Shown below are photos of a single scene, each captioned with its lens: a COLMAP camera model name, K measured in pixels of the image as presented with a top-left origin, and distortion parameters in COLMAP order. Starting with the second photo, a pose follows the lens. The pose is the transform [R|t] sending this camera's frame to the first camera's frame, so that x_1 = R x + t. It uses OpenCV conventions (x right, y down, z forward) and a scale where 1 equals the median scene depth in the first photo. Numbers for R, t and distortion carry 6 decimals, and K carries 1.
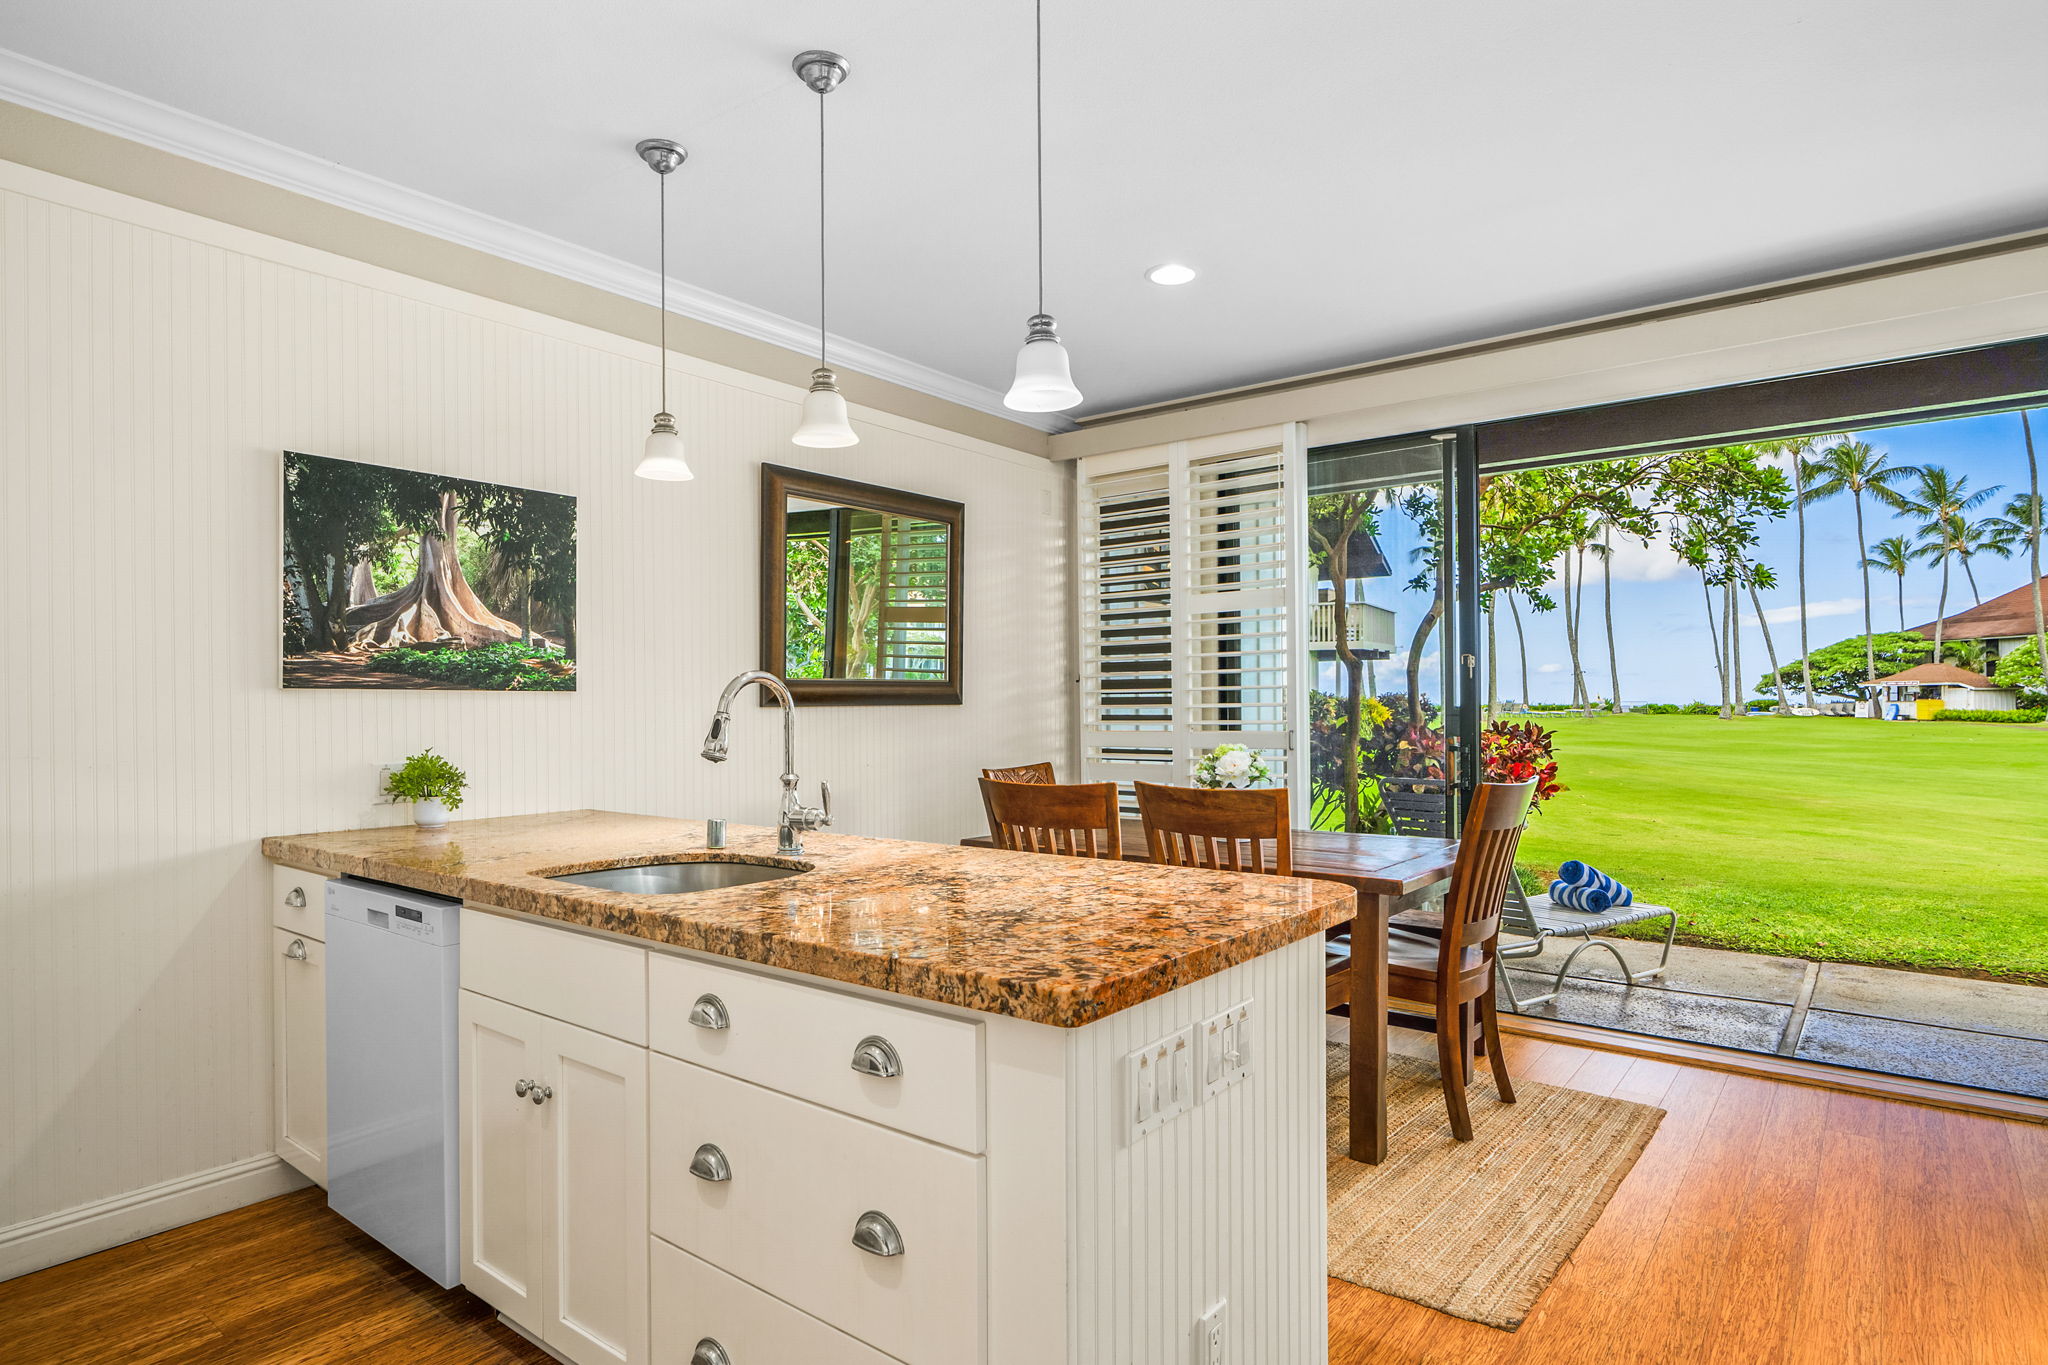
lens RADIAL K [[1100.6, 0, 1007.2], [0, 1100.6, 703.6], [0, 0, 1]] dist [-0.003627, 0.001899]
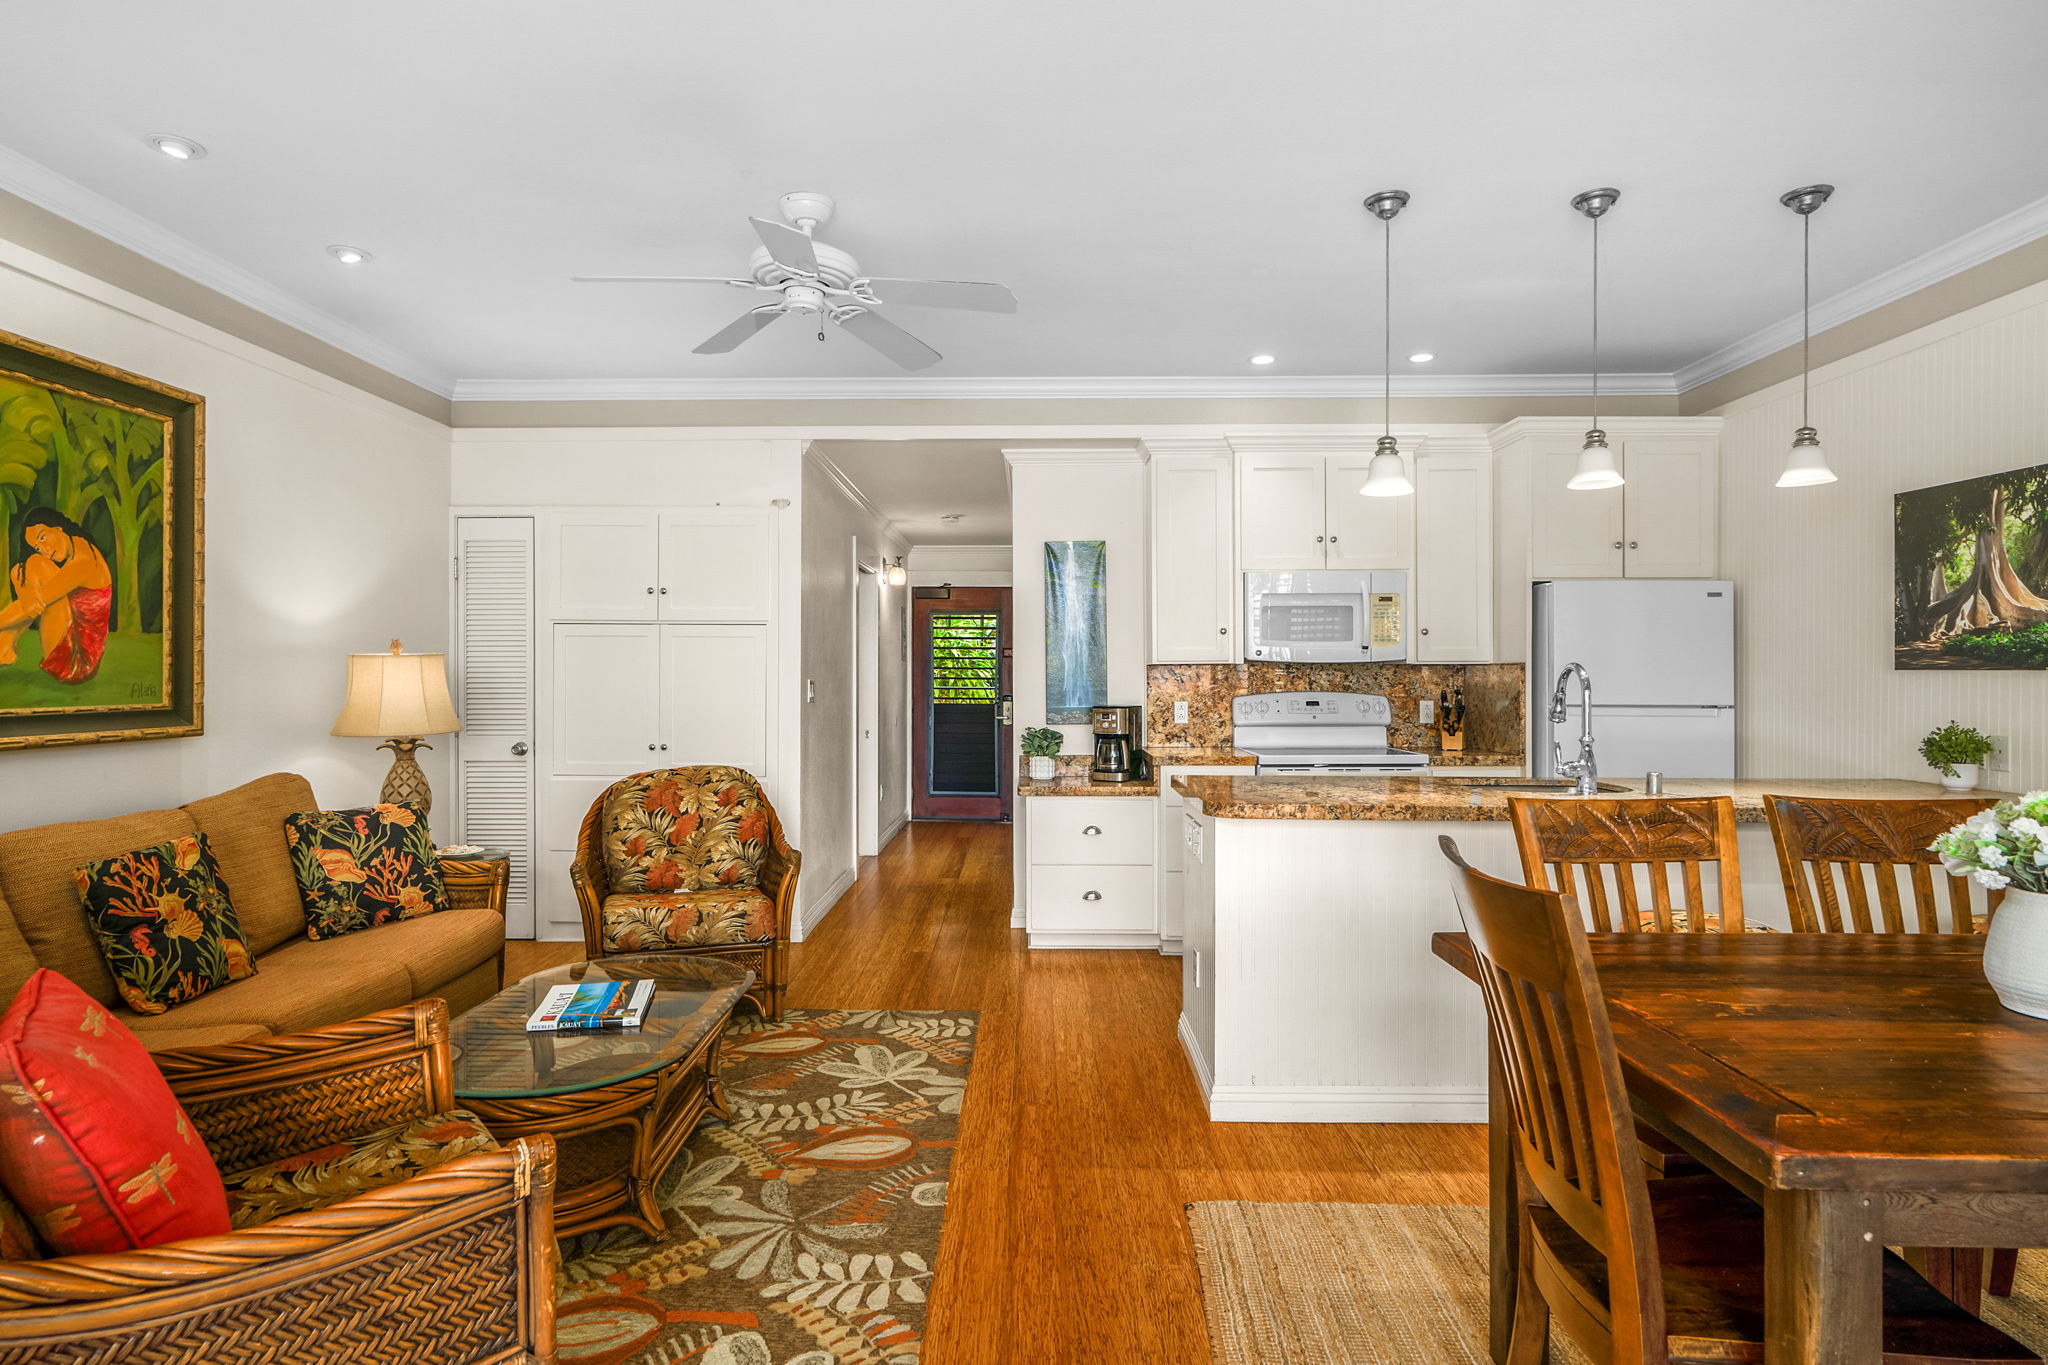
lens RADIAL K [[1117.5, 0, 999.4], [0, 1117.5, 668.1], [0, 0, 1]] dist [-0.004339, -0.000683]
pose [[-0.799291, 0.002755, -0.600938, 0.909049], [0.004861, 0.999986, -0.001881, -0.016282], [0.600925, -0.004425, -0.799293, 1.239029]]
